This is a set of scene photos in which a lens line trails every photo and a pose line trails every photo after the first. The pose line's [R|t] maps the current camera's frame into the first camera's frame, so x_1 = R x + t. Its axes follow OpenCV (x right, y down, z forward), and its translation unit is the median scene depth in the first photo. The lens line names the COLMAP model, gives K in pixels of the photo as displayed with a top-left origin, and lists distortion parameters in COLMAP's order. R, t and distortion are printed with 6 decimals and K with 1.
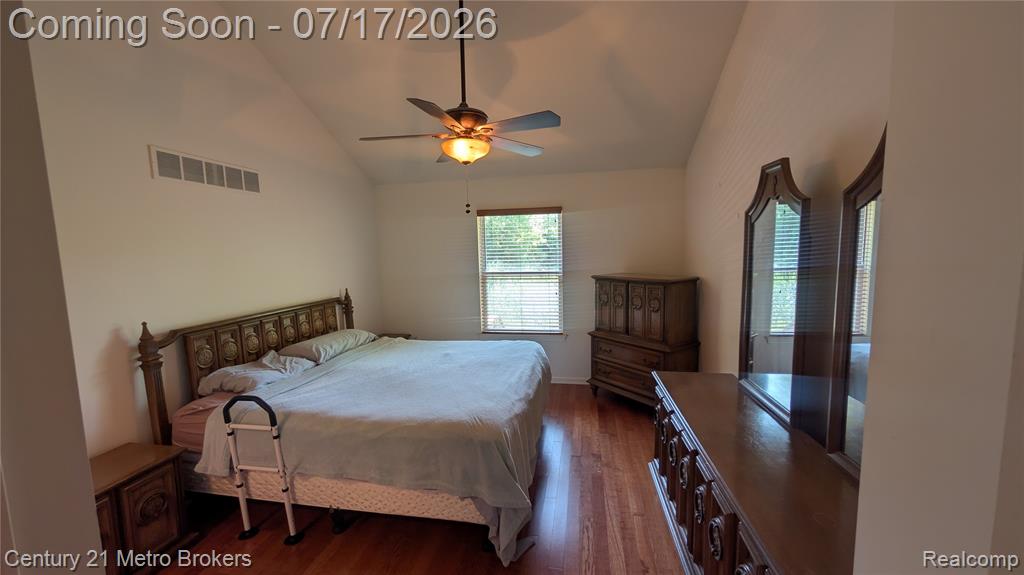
lens RADIAL K [[388.3, 0, 513.6], [0, 388.3, 291.3], [0, 0, 1]] dist [-0.000275, 0.000461]
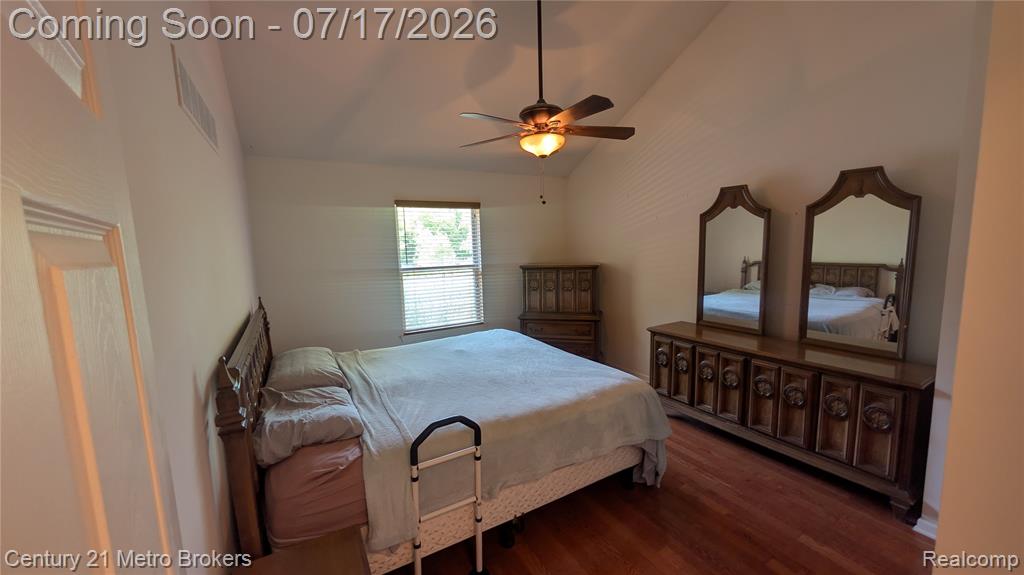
lens RADIAL K [[388.3, 0, 513.6], [0, 388.3, 291.3], [0, 0, 1]] dist [-0.000275, 0.000461]
pose [[0.759177, -0.079016, 0.646070, -0.628093], [0.079878, 0.996411, 0.028001, 0.000141], [-0.645964, 0.030349, 0.762764, 0.176971]]
